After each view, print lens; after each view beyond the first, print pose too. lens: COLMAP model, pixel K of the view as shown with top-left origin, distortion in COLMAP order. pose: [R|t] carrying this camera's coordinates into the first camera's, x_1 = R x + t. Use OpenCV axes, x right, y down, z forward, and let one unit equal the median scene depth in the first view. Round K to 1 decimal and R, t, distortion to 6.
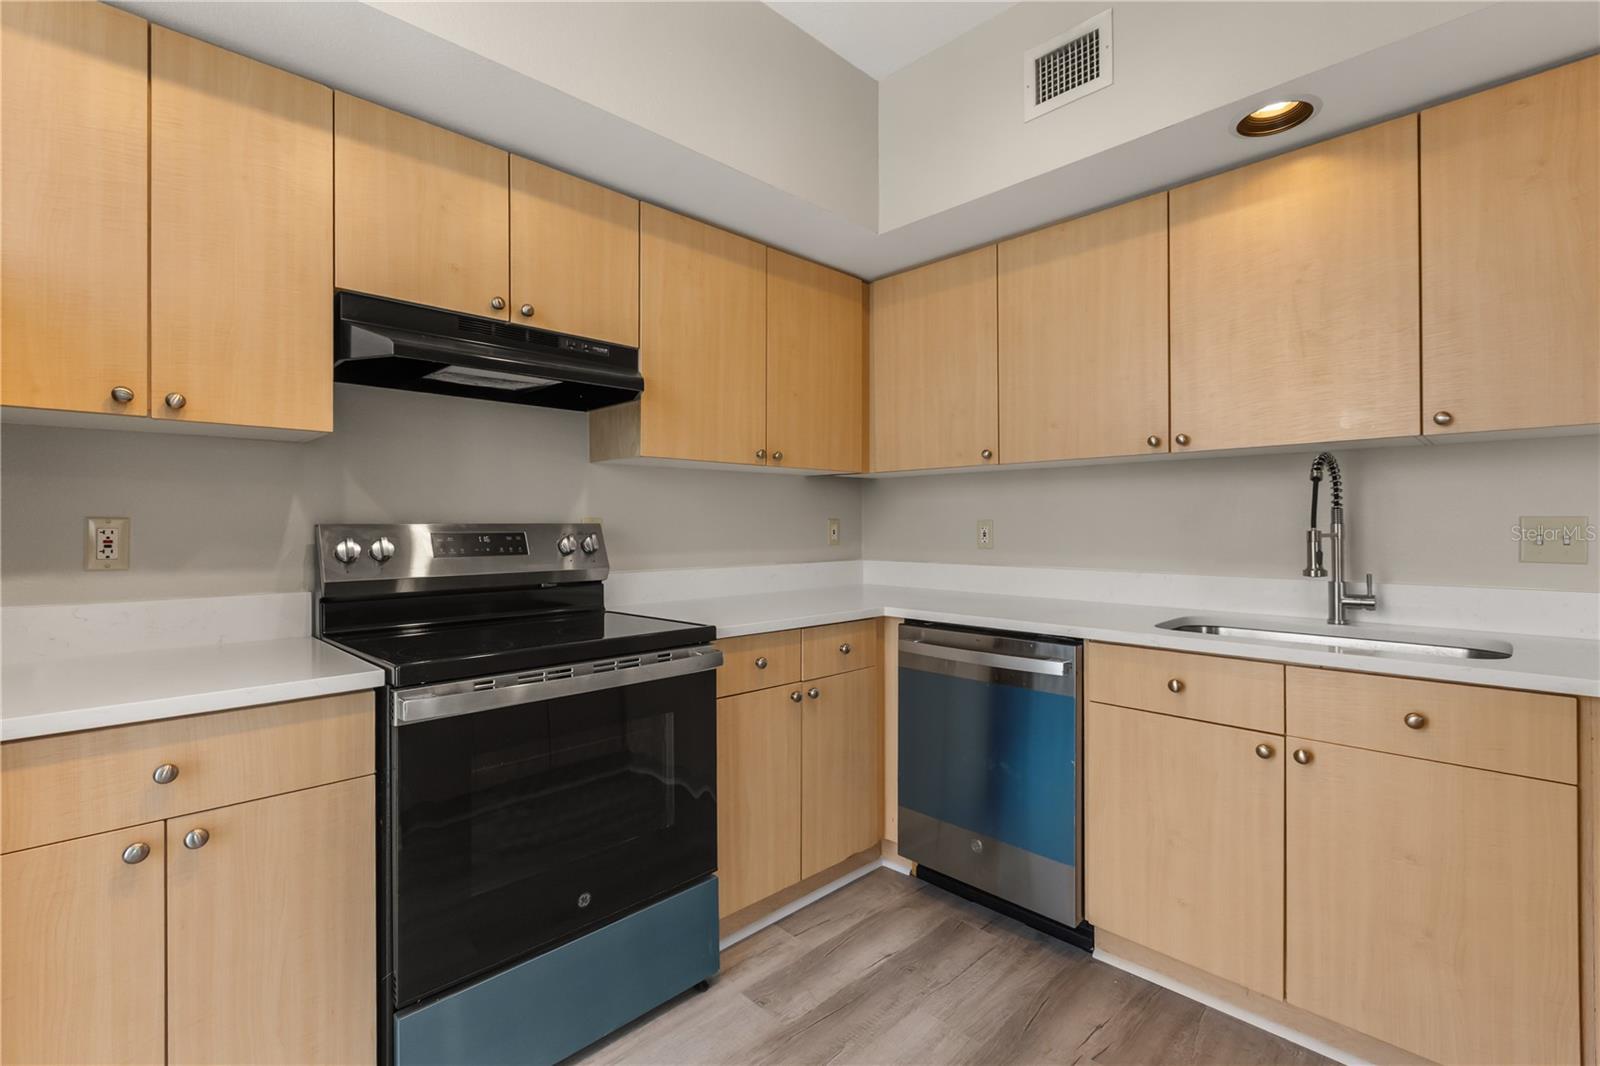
lens RADIAL K [[712.0, 0, 794.6], [0, 712.0, 527.3], [0, 0, 1]] dist [0.000268, -0.001422]
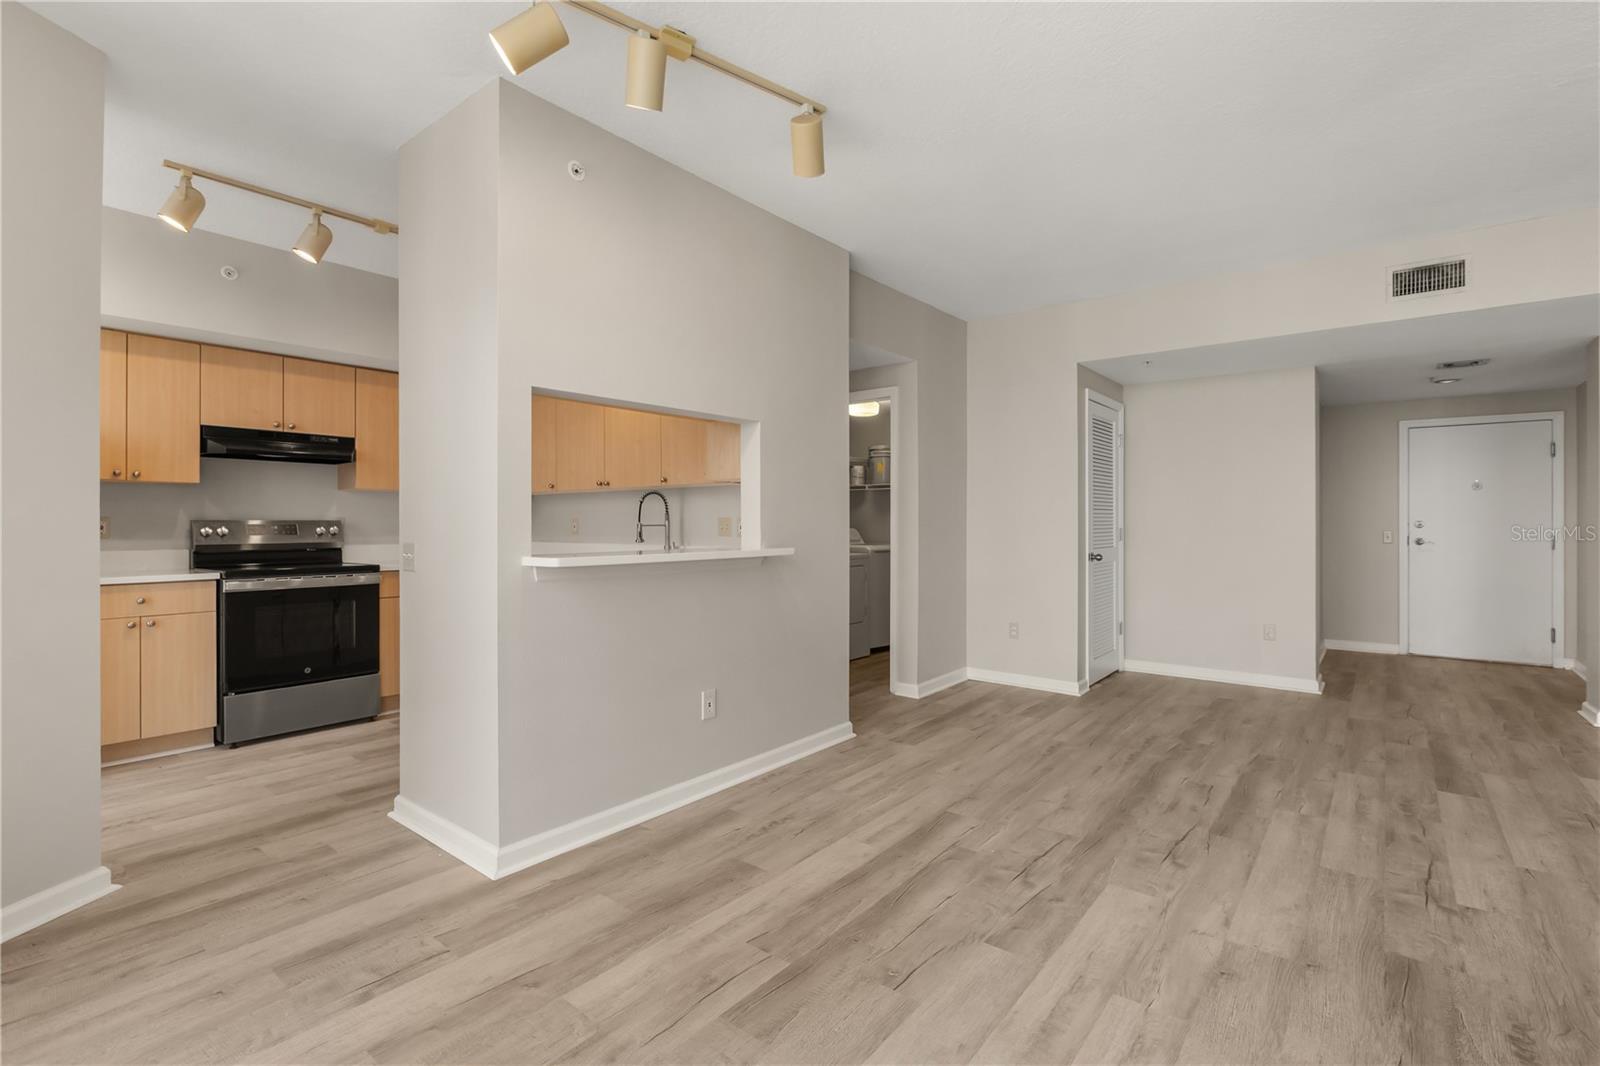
lens RADIAL K [[730.8, 0, 801.7], [0, 730.8, 526.9], [0, 0, 1]] dist [-0.005415, -0.000814]
pose [[0.992788, 0.001439, 0.119871, 0.998420], [-0.001507, 0.999999, 0.000472, 0.013038], [-0.119870, -0.000649, 0.992789, -1.561461]]
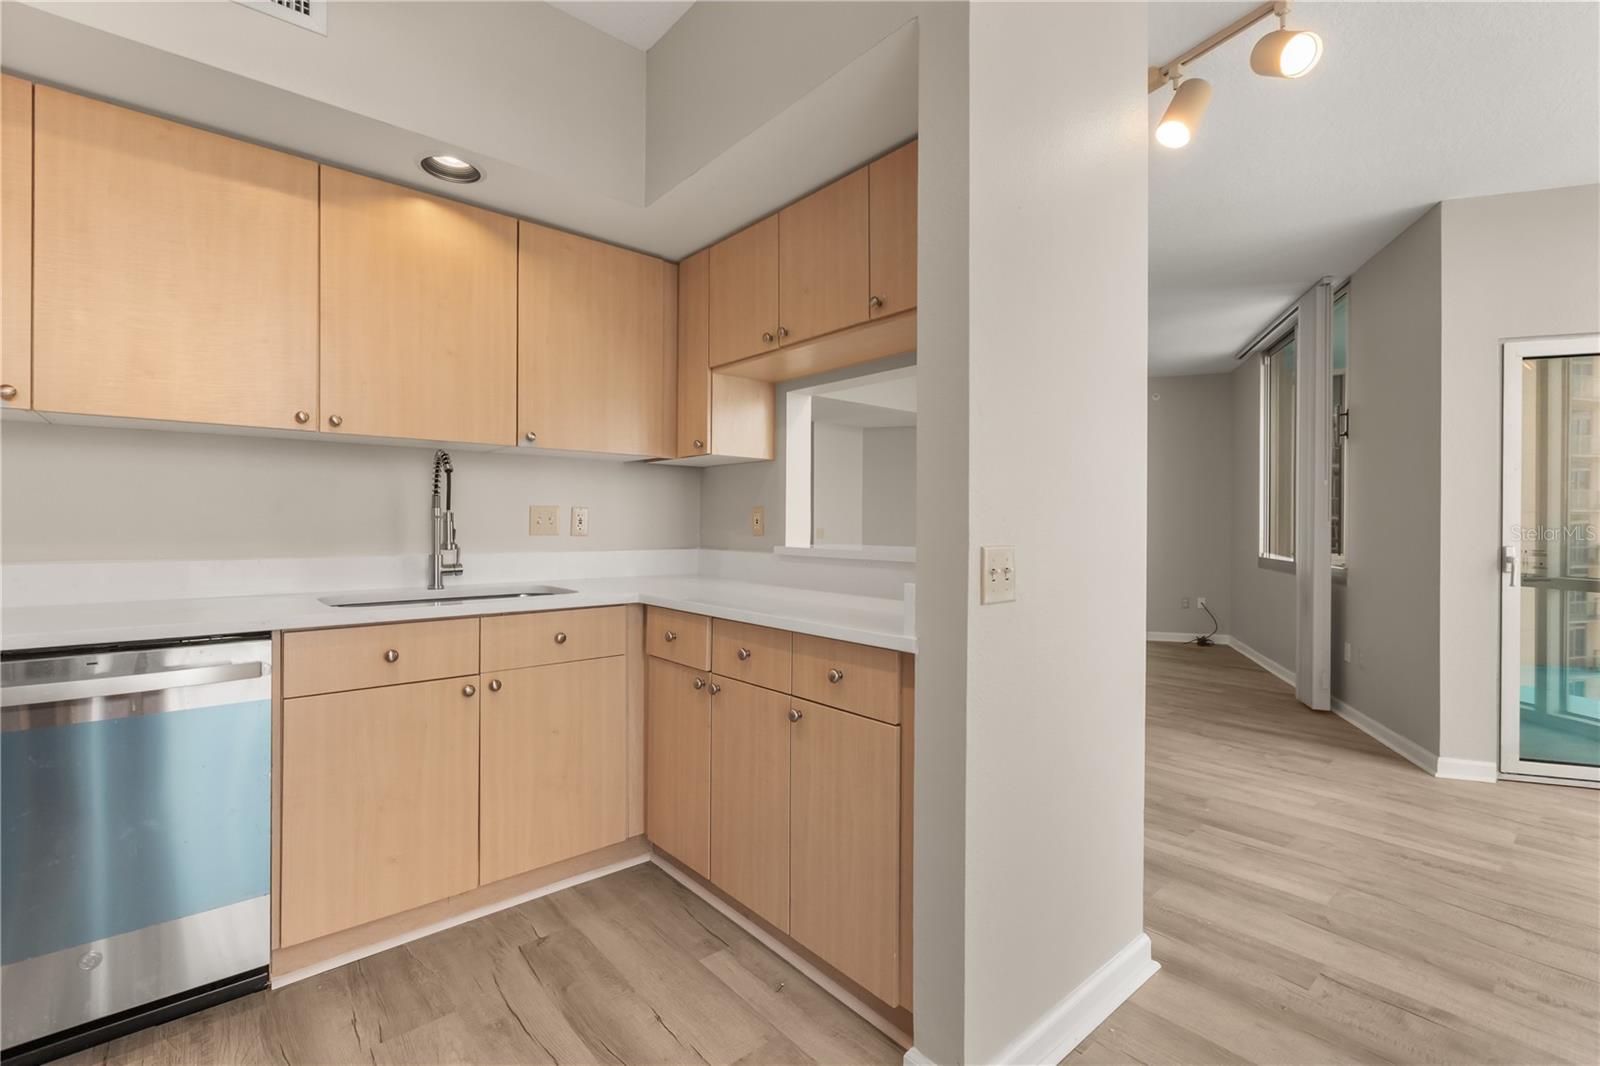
lens RADIAL K [[712.0, 0, 801.4], [0, 712.0, 527.6], [0, 0, 1]] dist [0.000268, -0.001422]
pose [[0.053929, -0.000615, 0.998545, -0.477684], [-0.000569, 1.000000, 0.000646, 0.030133], [-0.998545, -0.000603, 0.053928, 0.327895]]
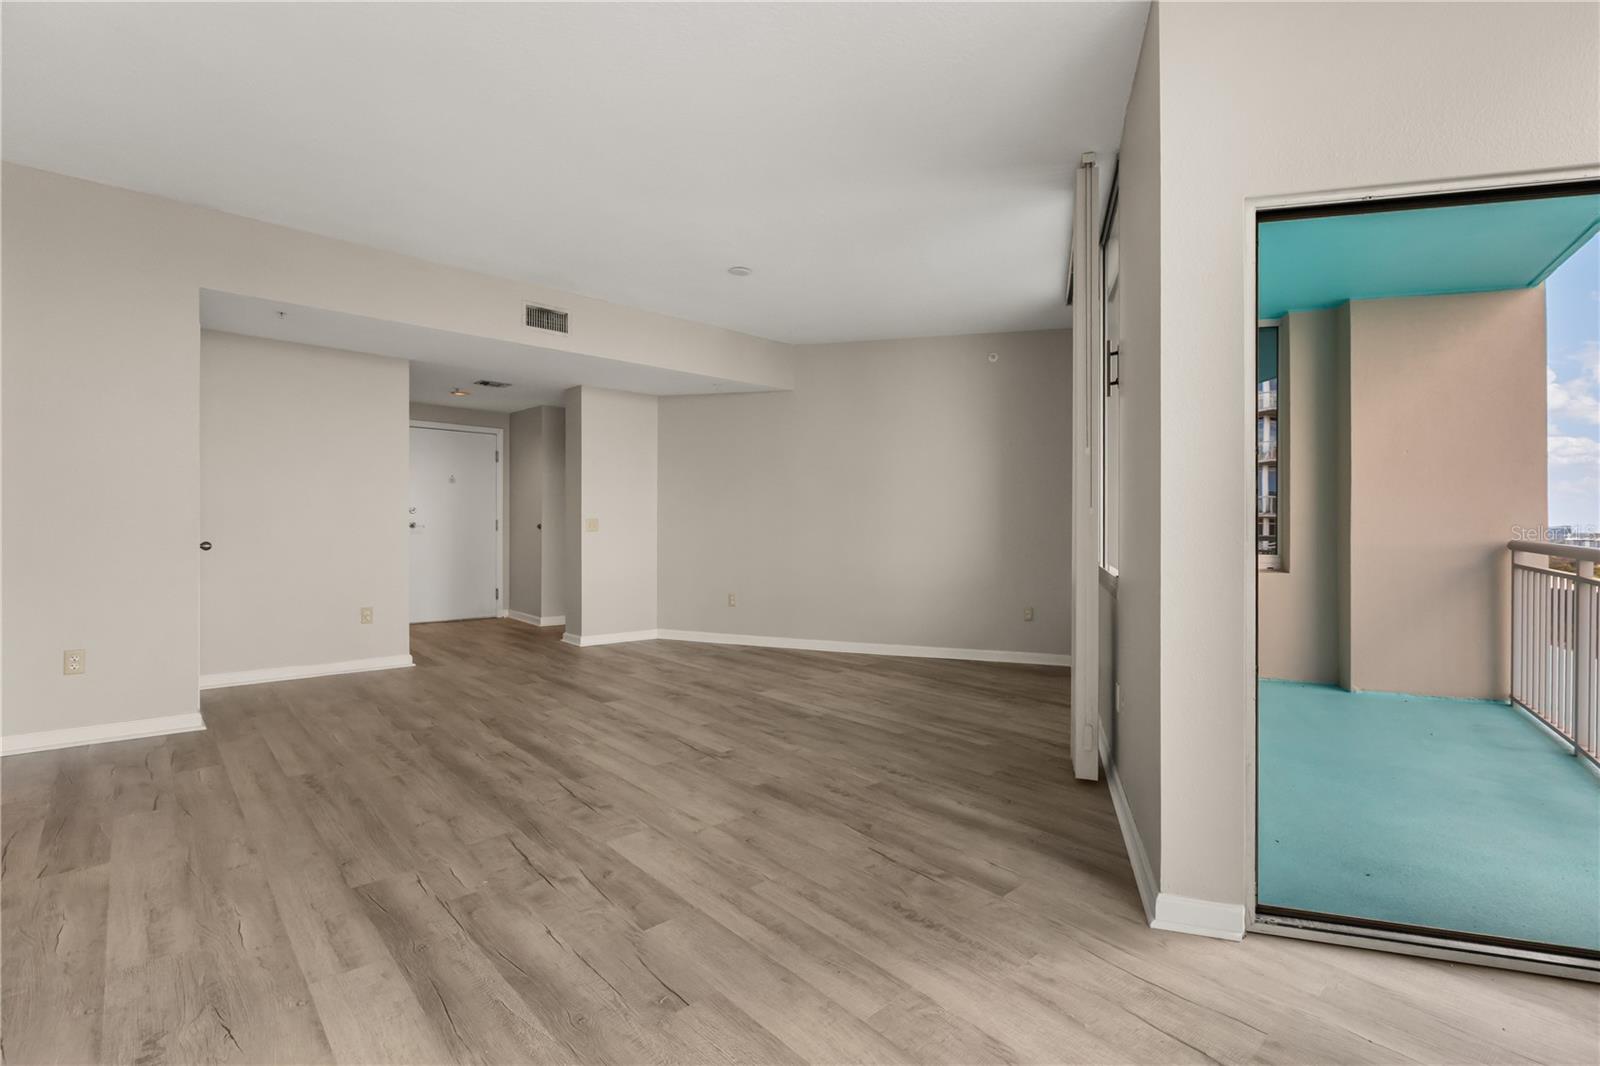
lens RADIAL K [[730.8, 0, 815.5], [0, 730.8, 524.2], [0, 0, 1]] dist [-0.005415, -0.000814]
pose [[0.018107, -0.002036, 0.999834, 0.313023], [-0.008290, 0.999963, 0.002186, 0.047396], [-0.999802, -0.008329, 0.018089, -0.718384]]
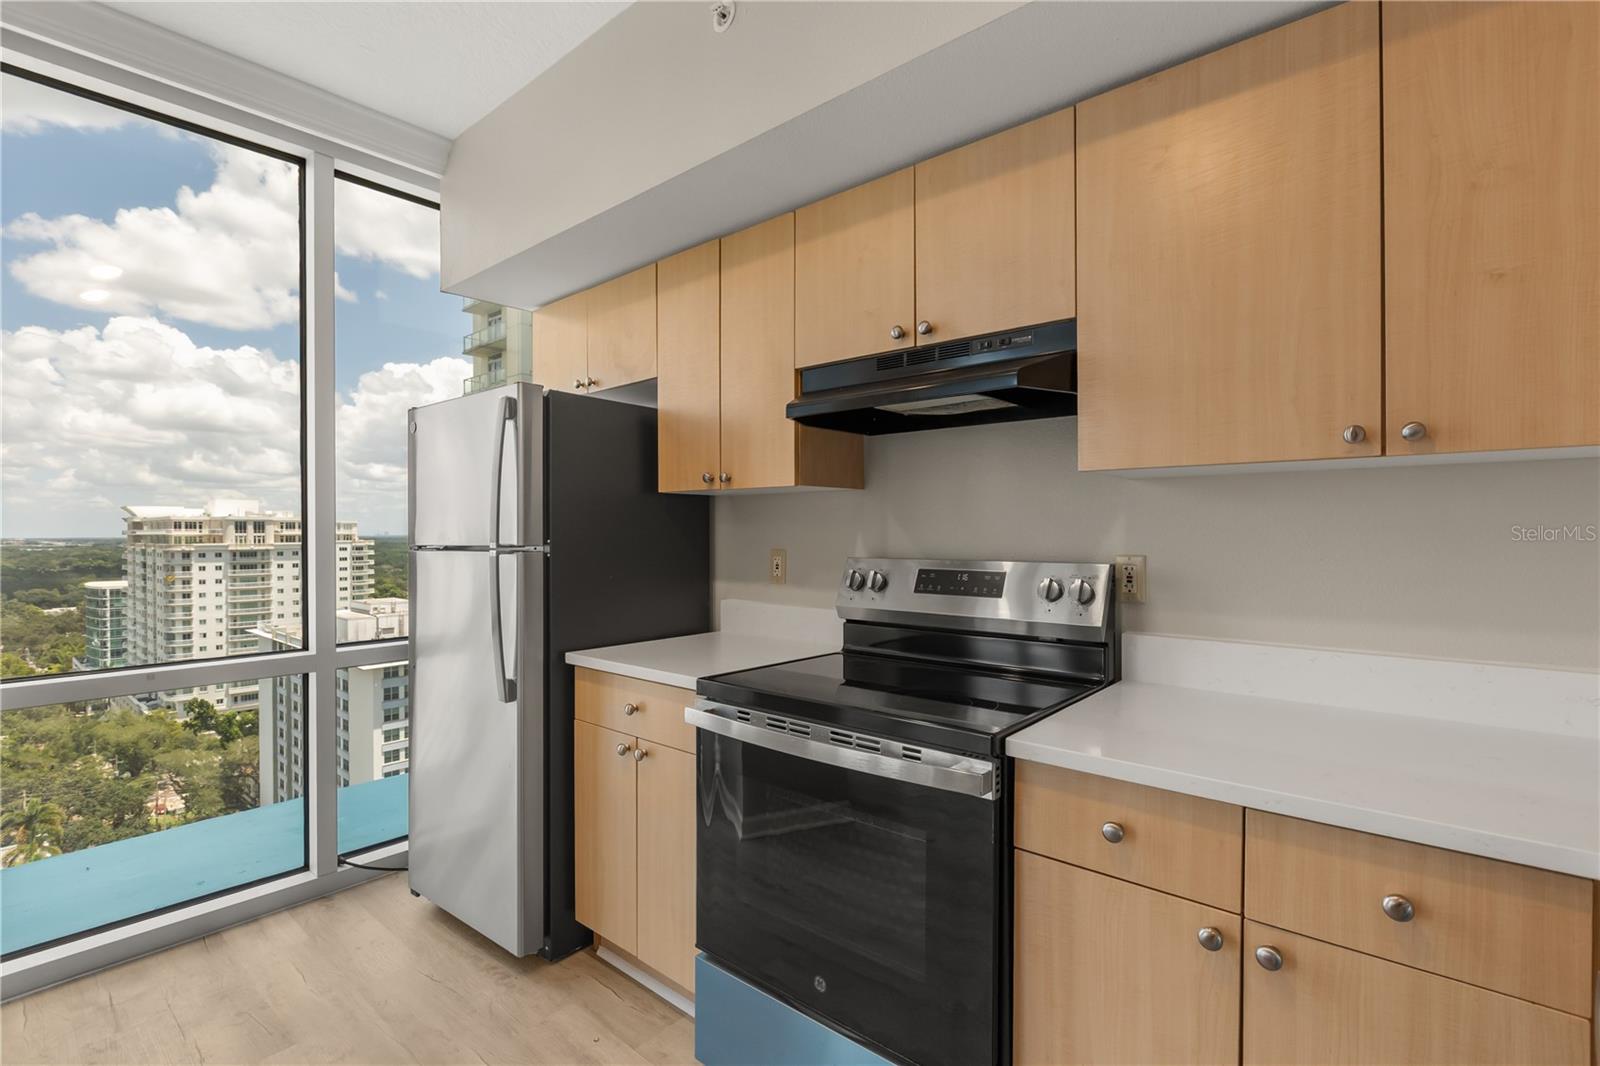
lens RADIAL K [[730.8, 0, 811.2], [0, 730.8, 539.5], [0, 0, 1]] dist [-0.005415, -0.000814]
pose [[0.096581, 0.011606, -0.995257, 0.560035], [-0.004423, 0.999927, 0.011231, -0.048139], [0.995315, 0.003317, 0.096625, 0.801619]]
